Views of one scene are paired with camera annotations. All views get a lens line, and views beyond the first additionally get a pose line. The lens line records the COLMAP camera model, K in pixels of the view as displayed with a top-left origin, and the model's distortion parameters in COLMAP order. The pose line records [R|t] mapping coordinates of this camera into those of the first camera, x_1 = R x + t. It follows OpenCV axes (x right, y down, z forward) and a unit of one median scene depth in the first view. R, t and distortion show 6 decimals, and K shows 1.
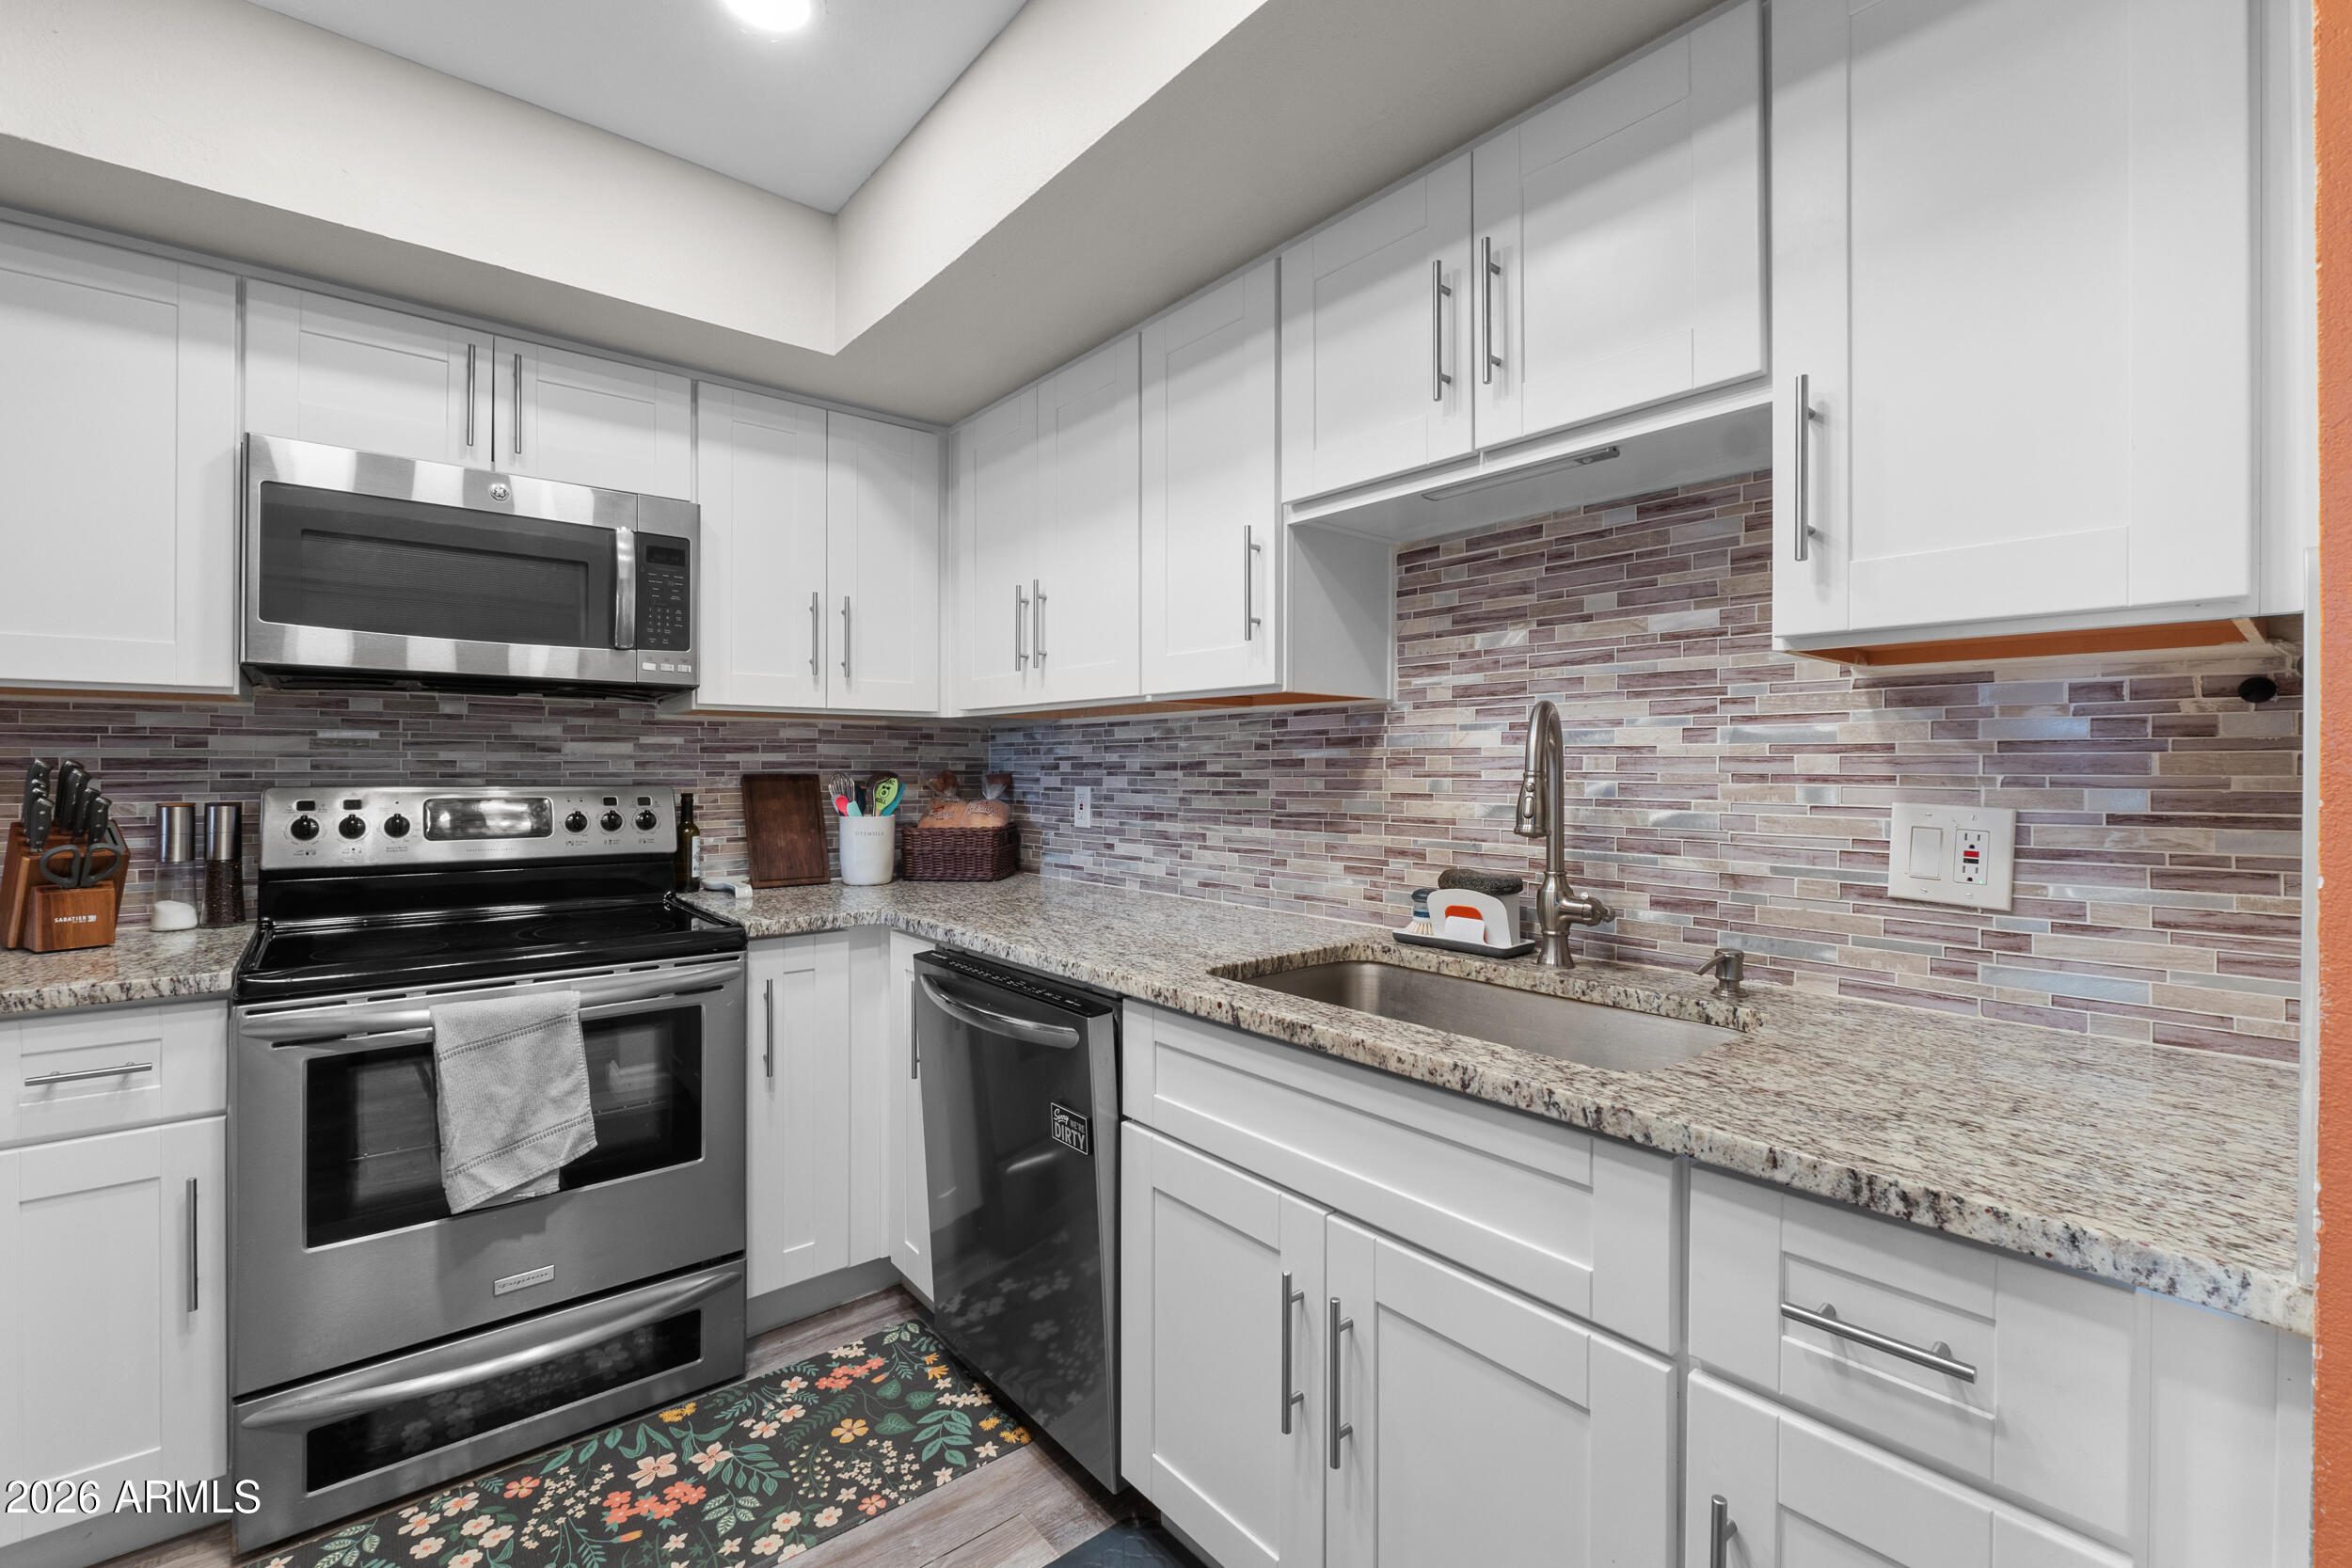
lens RADIAL K [[990.5, 0, 1170.7], [0, 990.5, 761.5], [0, 0, 1]] dist [-0.000951, -0.000188]
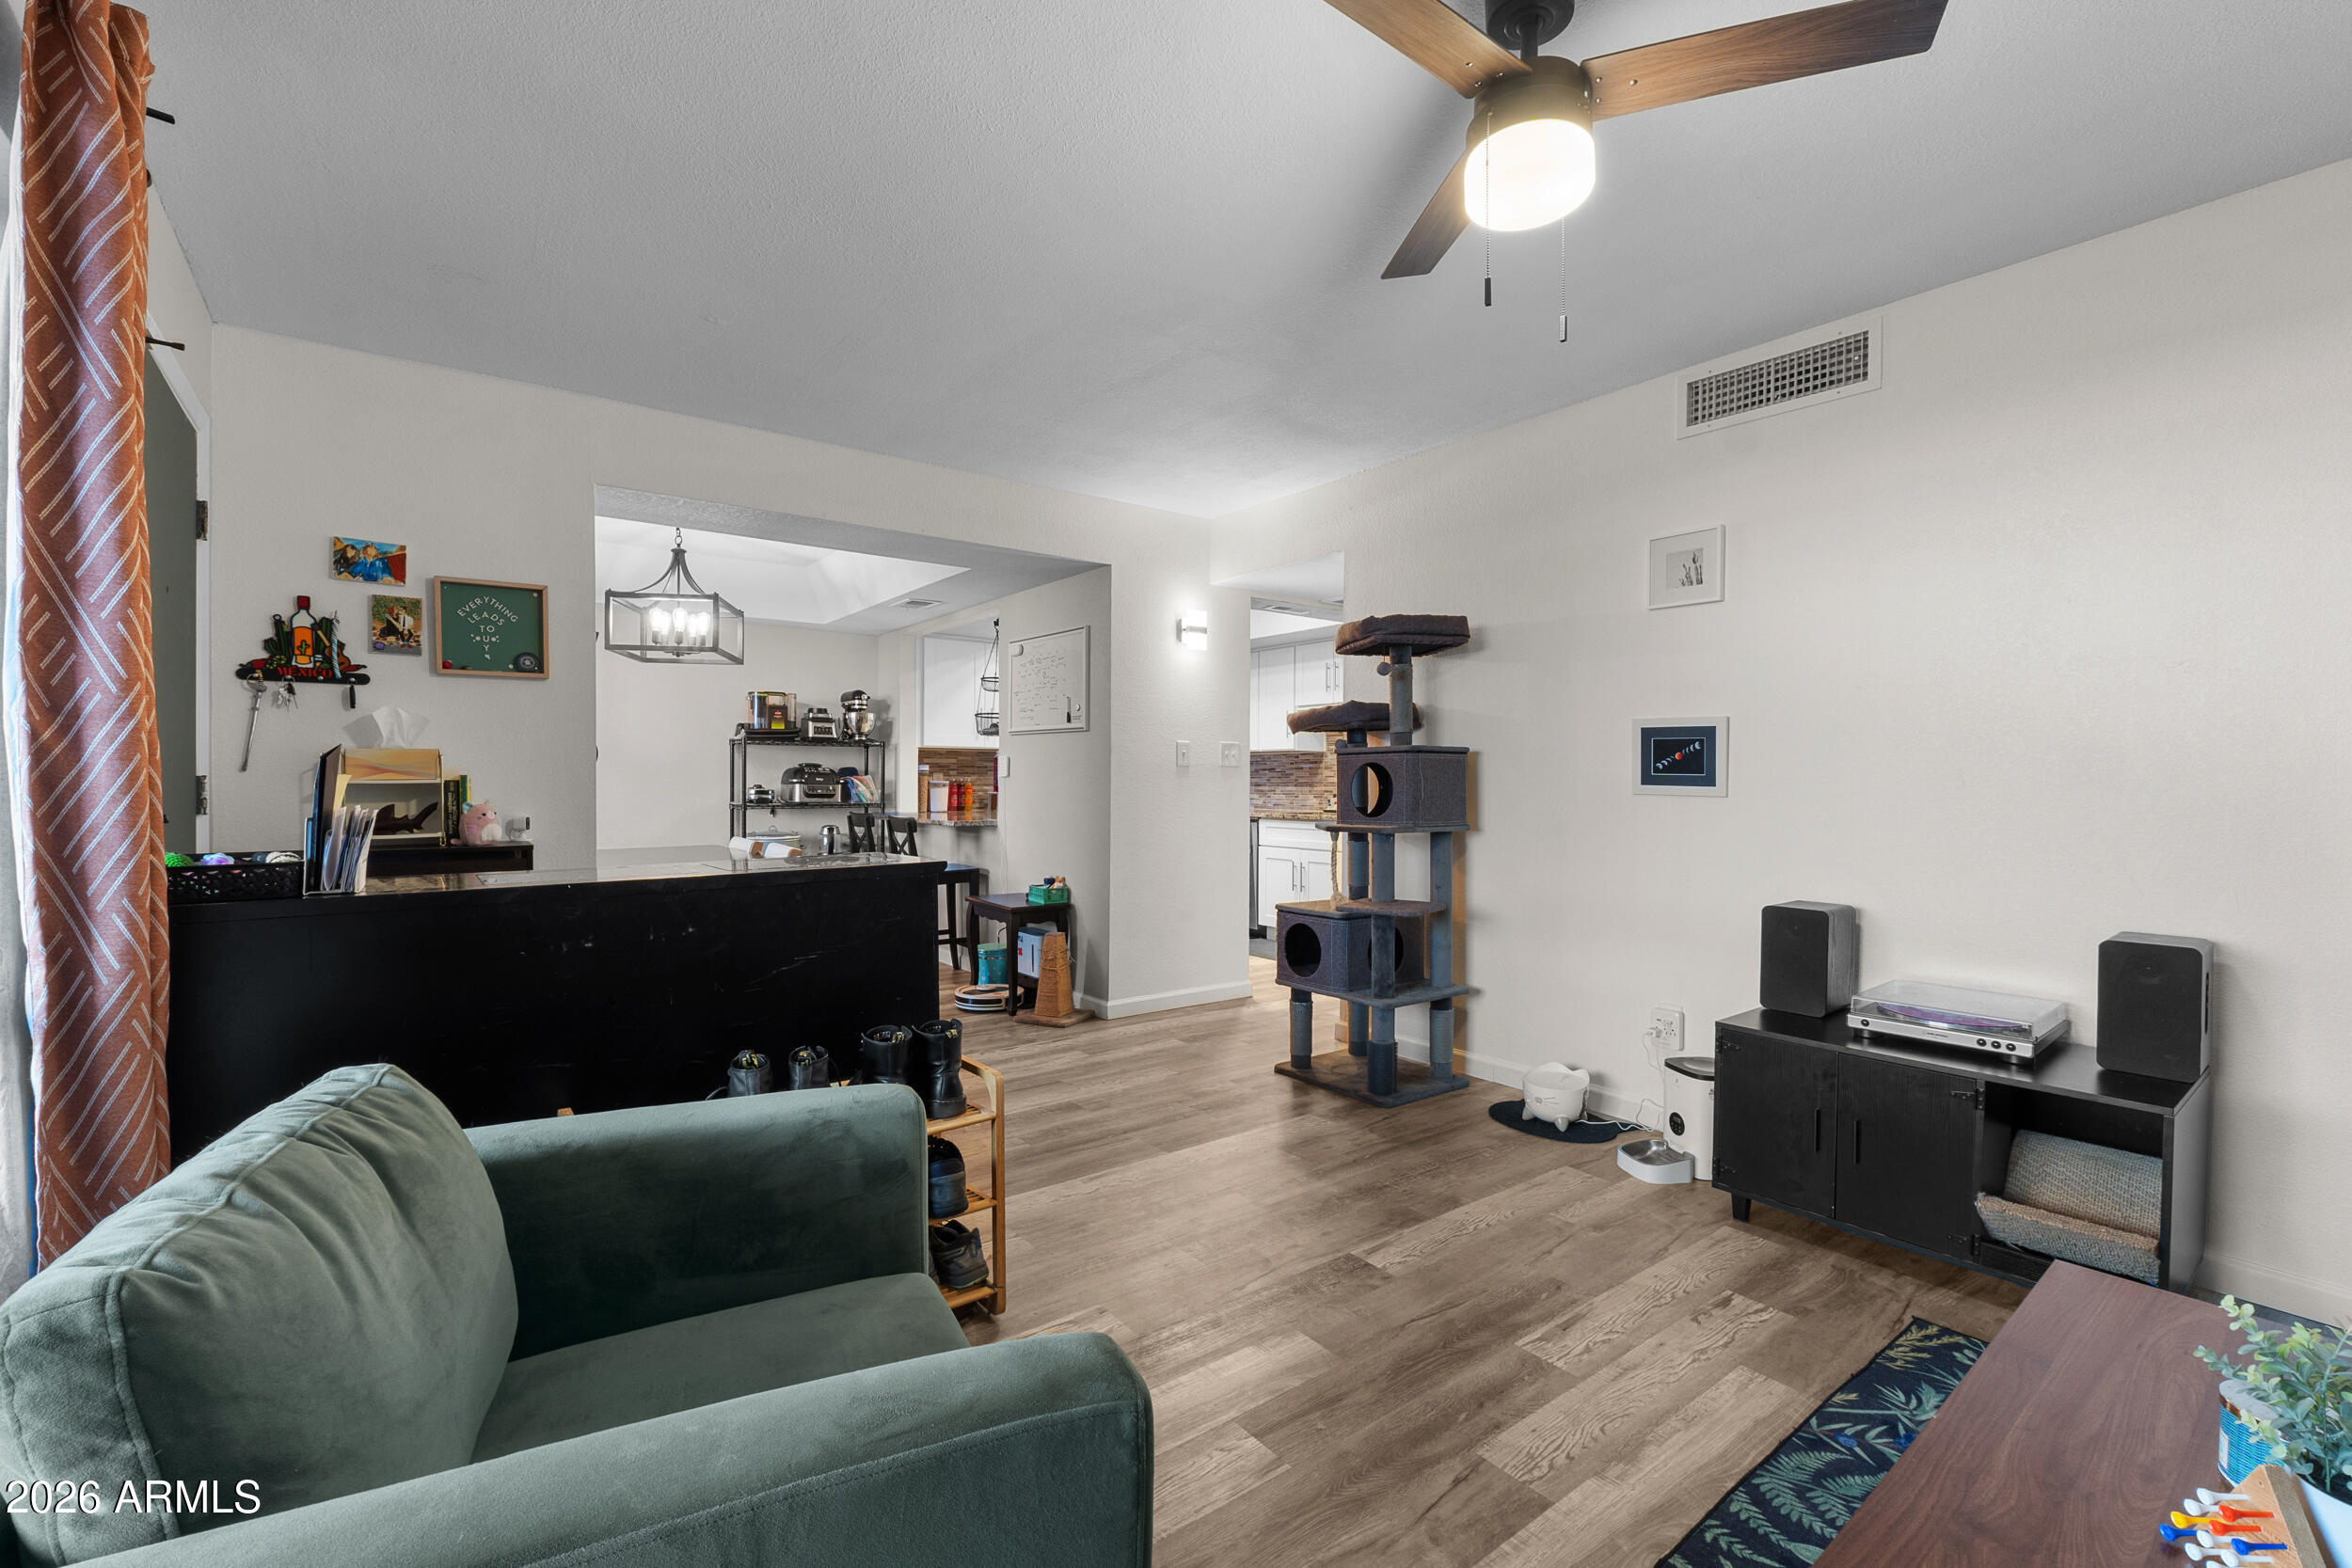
lens RADIAL K [[1005.2, 0, 1163.0], [0, 1005.2, 773.3], [0, 0, 1]] dist [-0.007202, -0.000308]
pose [[0.998587, -0.004845, -0.052919, -0.276065], [0.004743, 0.999987, -0.002063, 0.037133], [0.052928, 0.001809, 0.998597, -4.076457]]
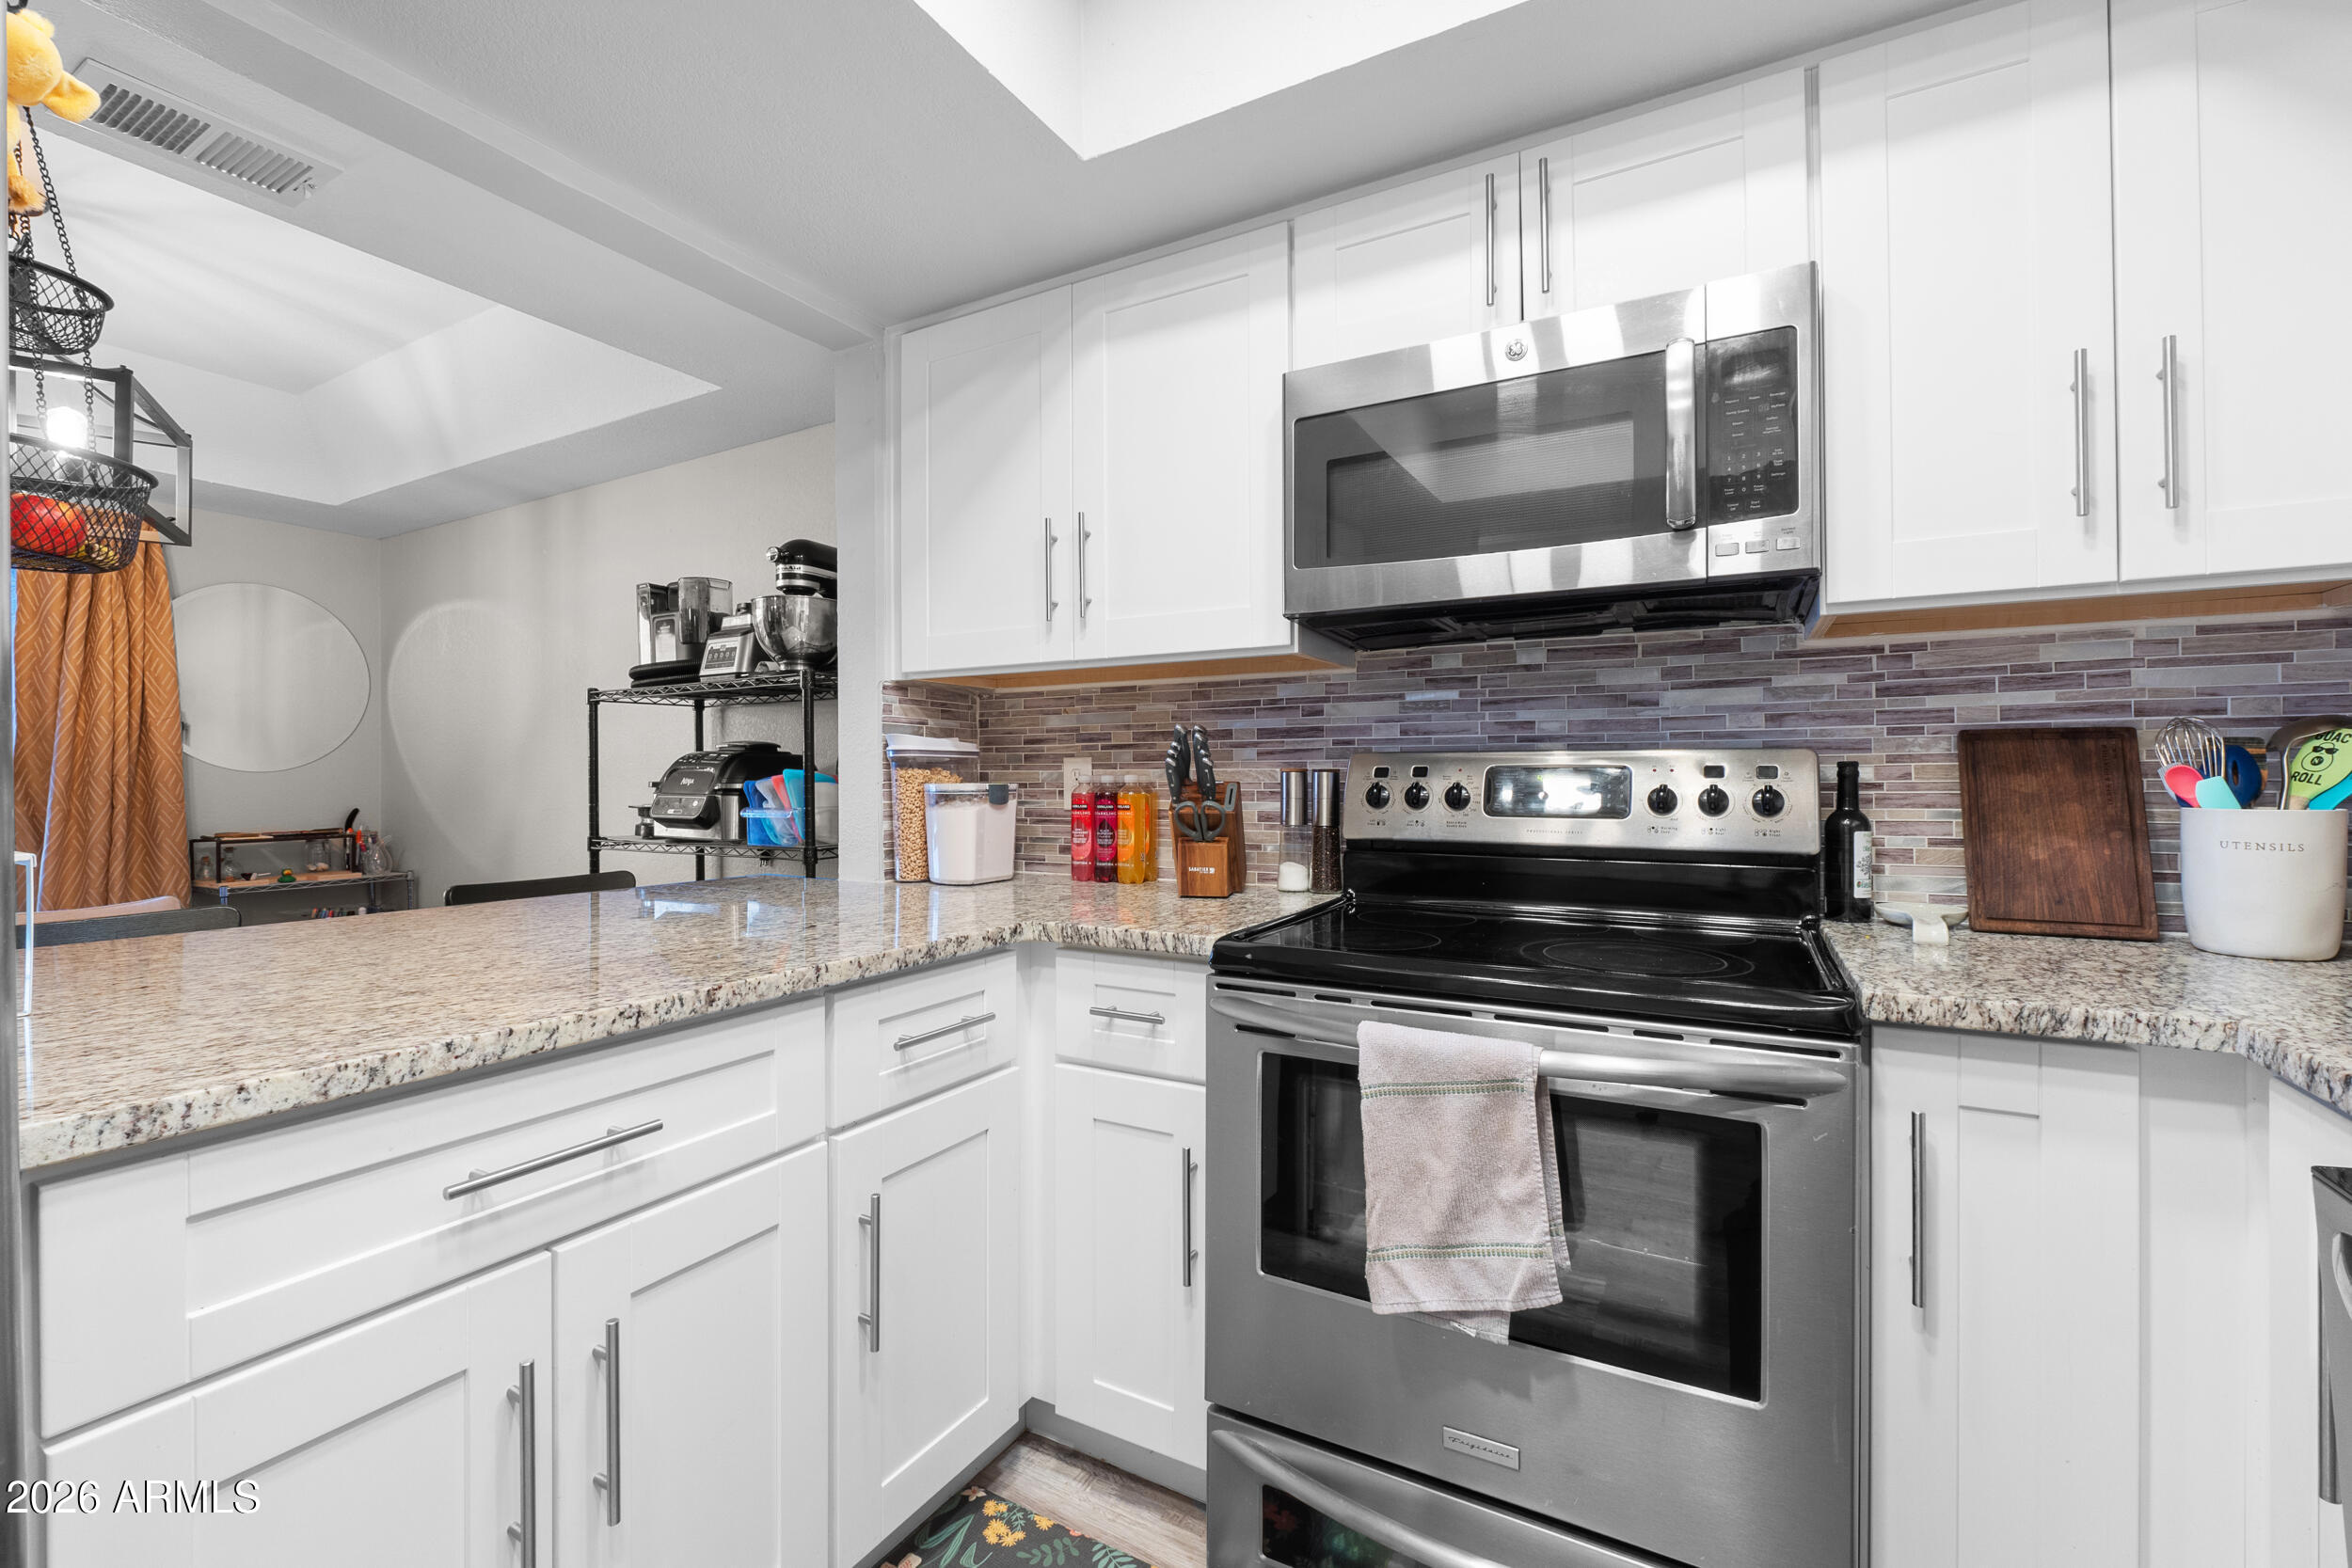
lens RADIAL K [[1005.2, 0, 1163.0], [0, 1005.2, 773.3], [0, 0, 1]] dist [-0.007202, -0.000308]
pose [[0.349100, -0.008759, -0.937045, -0.057854], [0.009847, 0.999935, -0.005679, 0.044428], [0.937034, -0.007245, 0.349164, 0.435829]]
